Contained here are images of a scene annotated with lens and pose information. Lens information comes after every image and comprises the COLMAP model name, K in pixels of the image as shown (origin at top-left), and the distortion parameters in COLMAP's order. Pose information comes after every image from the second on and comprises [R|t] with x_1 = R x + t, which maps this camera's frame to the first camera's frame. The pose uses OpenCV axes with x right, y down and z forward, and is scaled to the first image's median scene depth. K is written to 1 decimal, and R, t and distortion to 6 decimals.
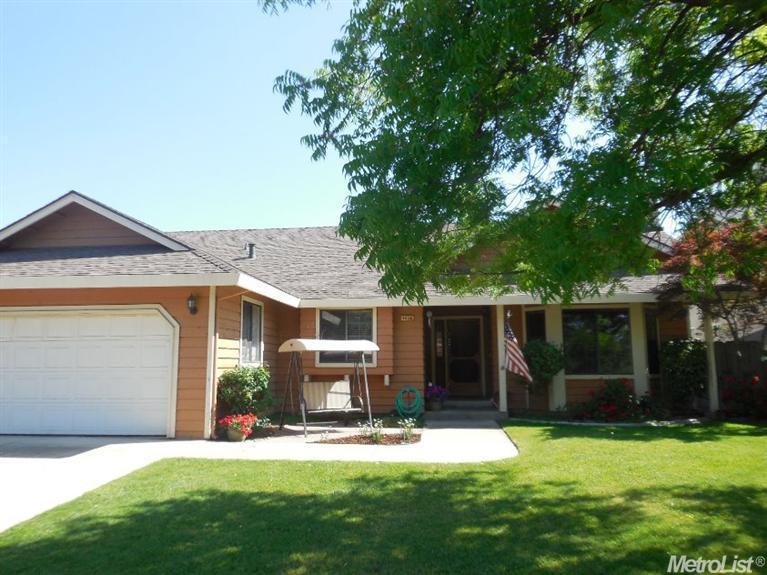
lens RADIAL K [[577.5, 0, 380.8], [0, 577.5, 287.5], [0, 0, 1]] dist [-0.027474, 0.020591]
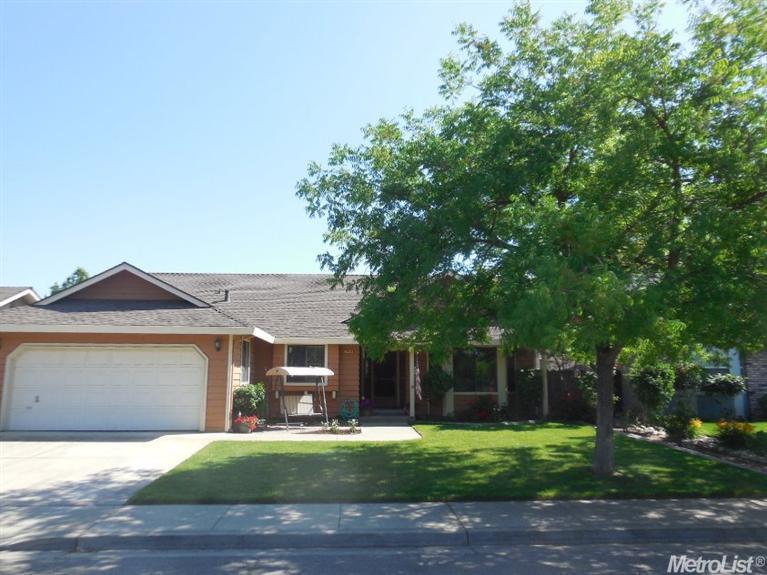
lens RADIAL K [[577.5, 0, 385.1], [0, 577.5, 287.6], [0, 0, 1]] dist [-0.027474, 0.020591]
pose [[0.986547, 0.033461, 0.160018, -0.115794], [-0.029067, 0.999136, -0.029721, -0.077281], [-0.160874, 0.024670, 0.986667, -0.509665]]
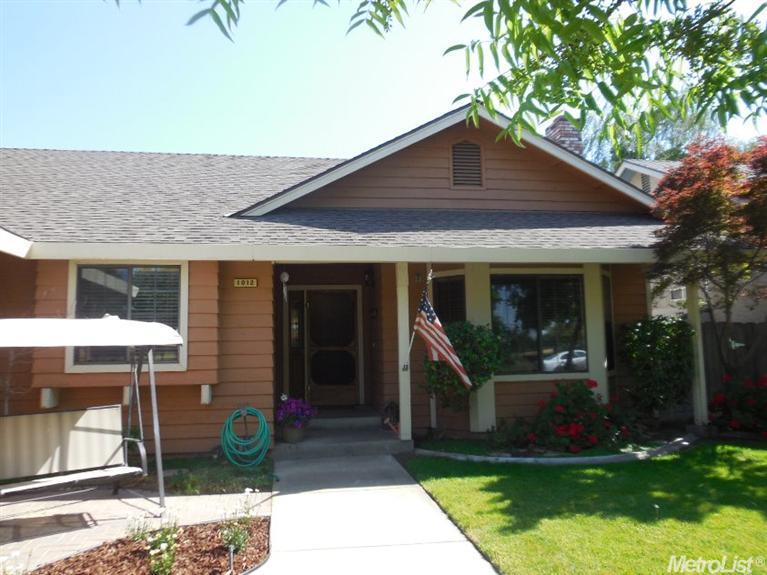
lens RADIAL K [[577.5, 0, 383.5], [0, 577.5, 287.5], [0, 0, 1]] dist [-0.027474, 0.020591]
pose [[0.962530, 0.016143, 0.270693, 0.026147], [-0.025496, 0.999192, 0.031073, 0.041826], [-0.269973, -0.036810, 0.962164, 0.477932]]
